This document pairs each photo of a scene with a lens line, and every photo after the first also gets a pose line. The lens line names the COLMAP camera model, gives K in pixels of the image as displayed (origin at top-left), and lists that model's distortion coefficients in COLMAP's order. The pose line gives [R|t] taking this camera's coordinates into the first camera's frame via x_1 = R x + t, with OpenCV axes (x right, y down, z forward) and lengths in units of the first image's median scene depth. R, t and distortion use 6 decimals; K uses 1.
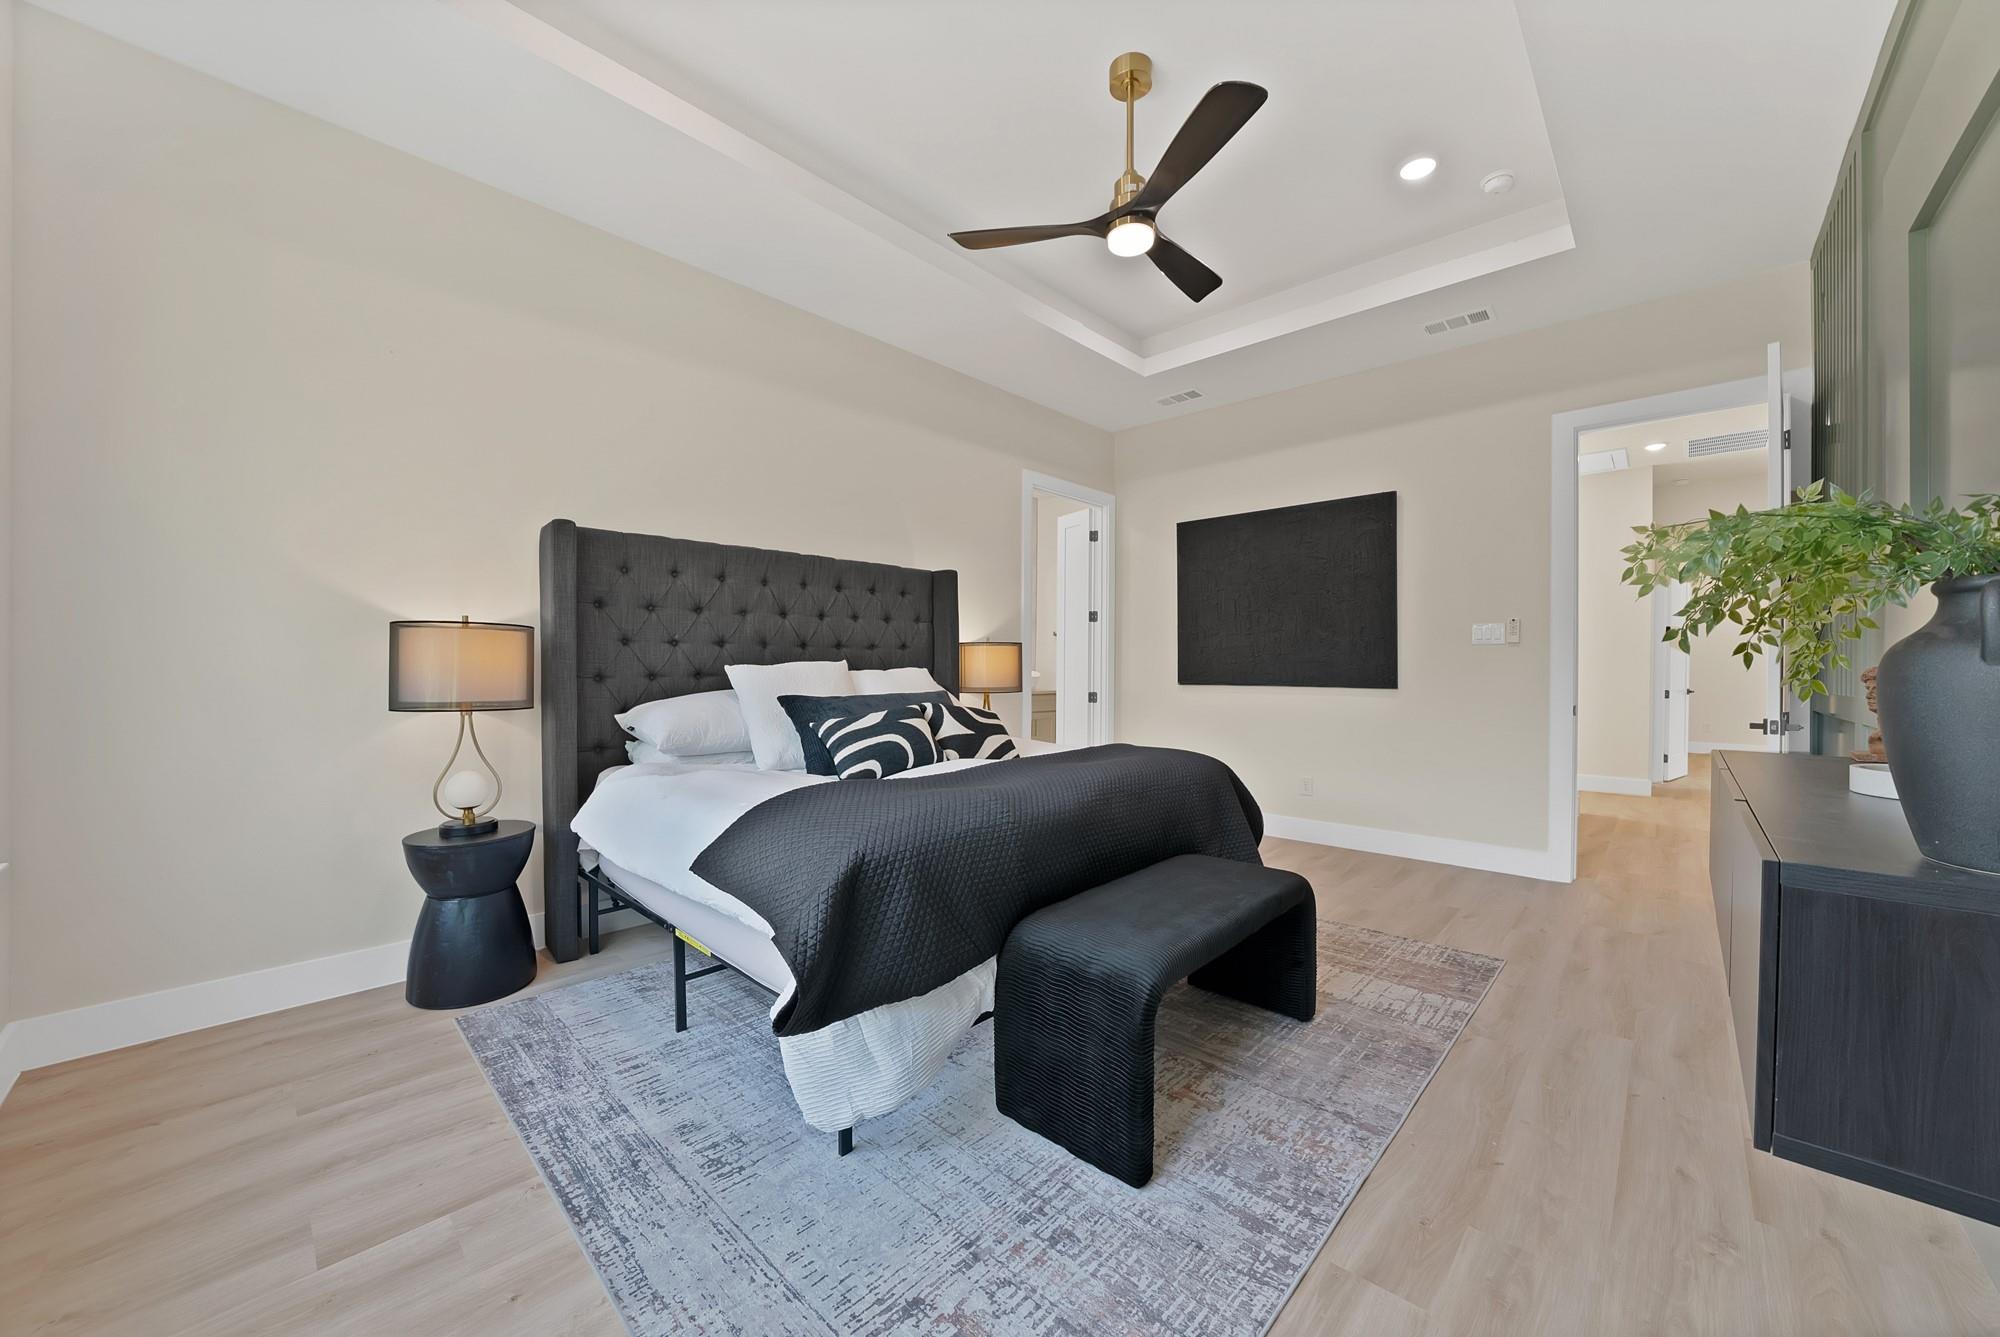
lens RADIAL K [[720.8, 0, 1021.0], [0, 720.8, 675.0], [0, 0, 1]] dist [-0.025024, 0.001397]
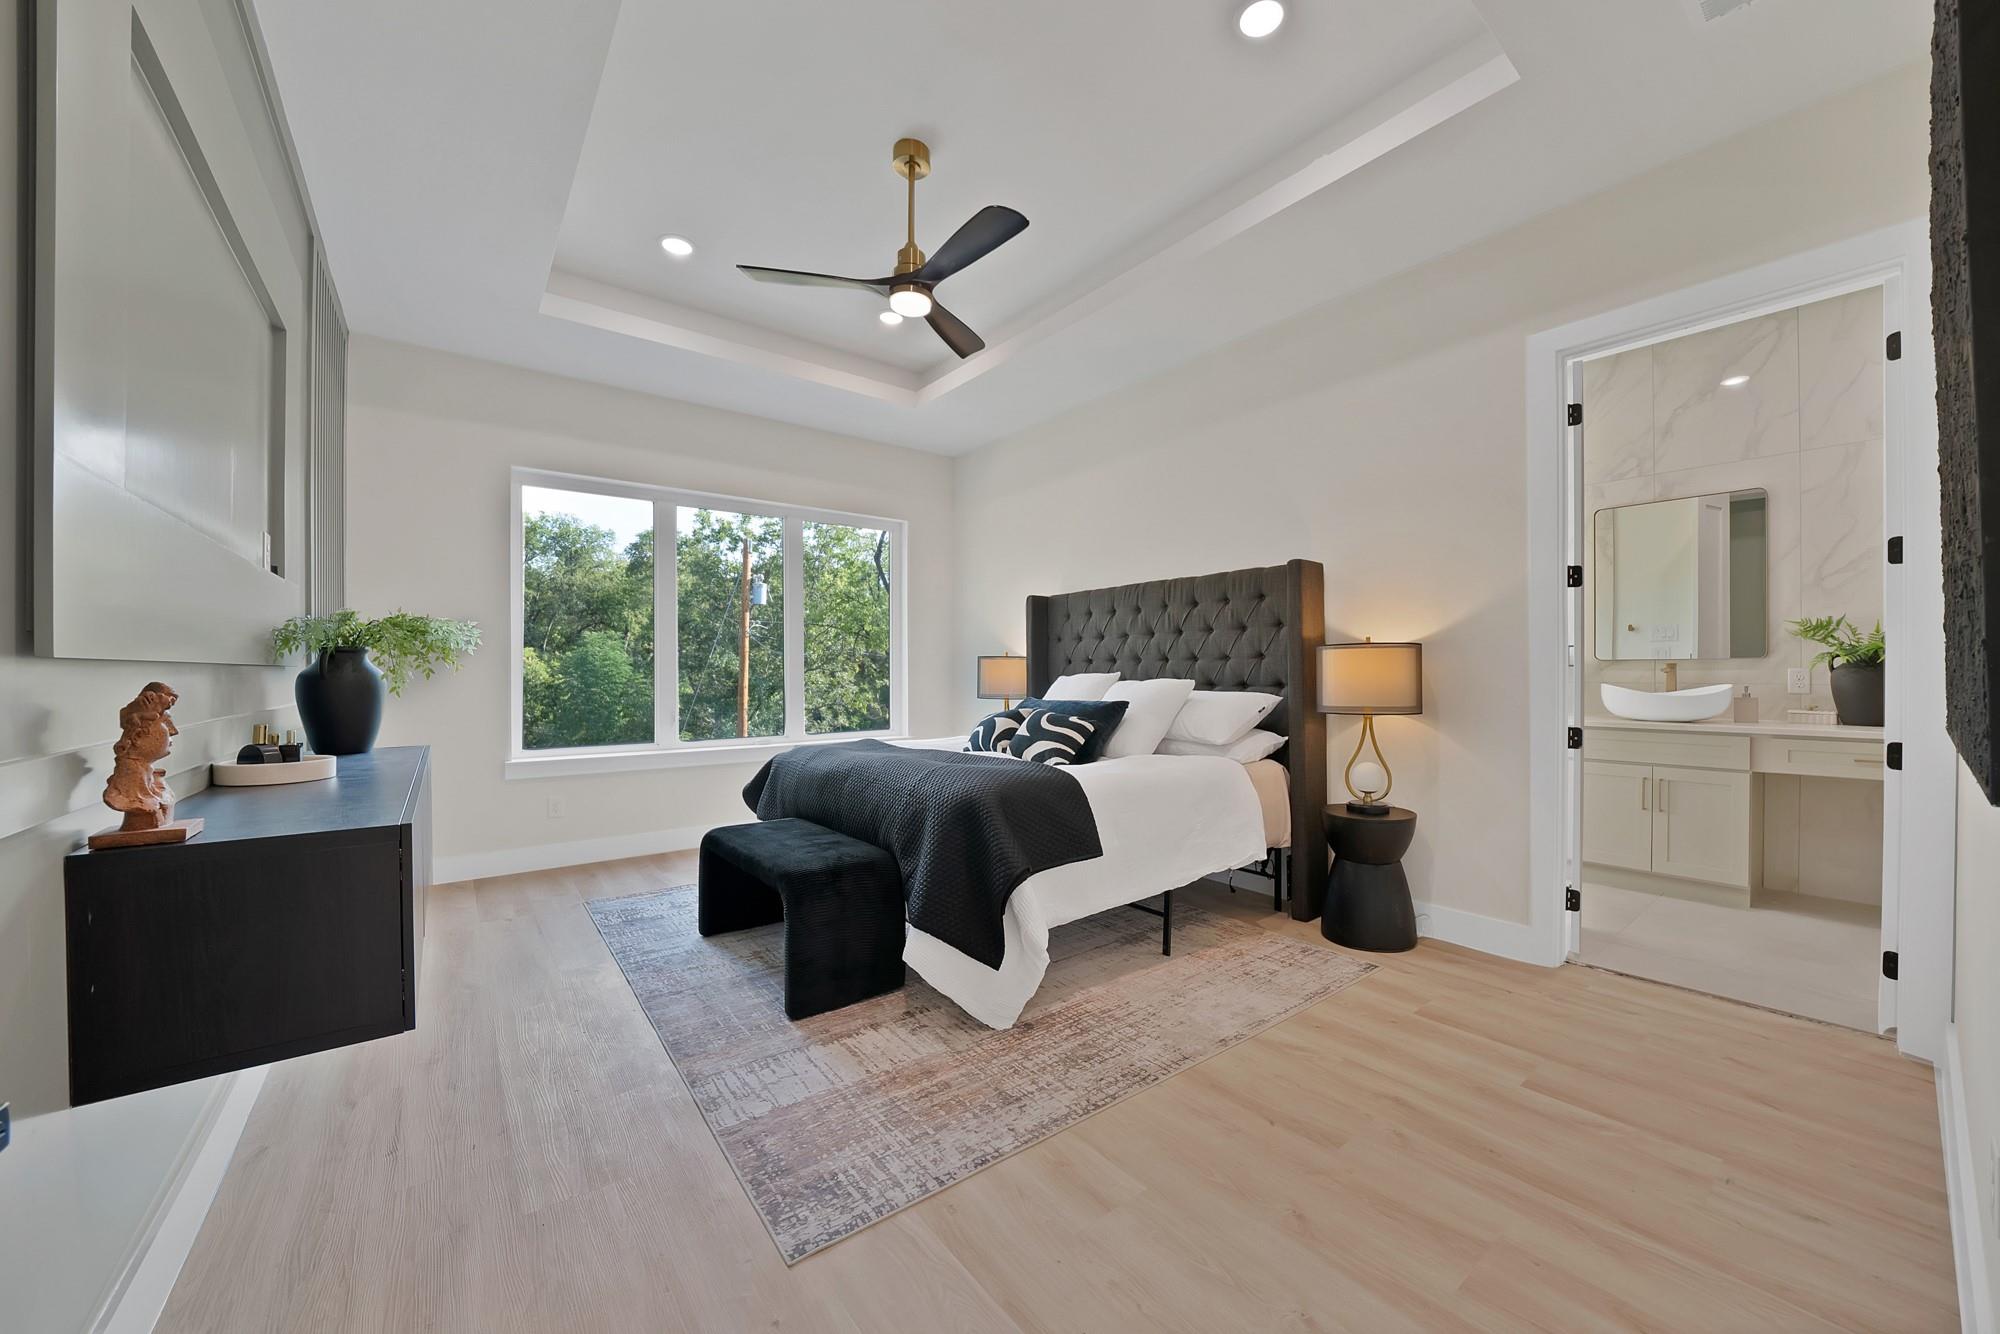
lens RADIAL K [[720.8, 0, 1009.1], [0, 720.8, 675.6], [0, 0, 1]] dist [-0.025024, 0.001397]
pose [[-0.157388, -0.000878, -0.987537, 1.141040], [-0.010734, 0.999942, 0.000822, -0.017011], [0.987479, 0.010730, -0.157388, 1.214757]]
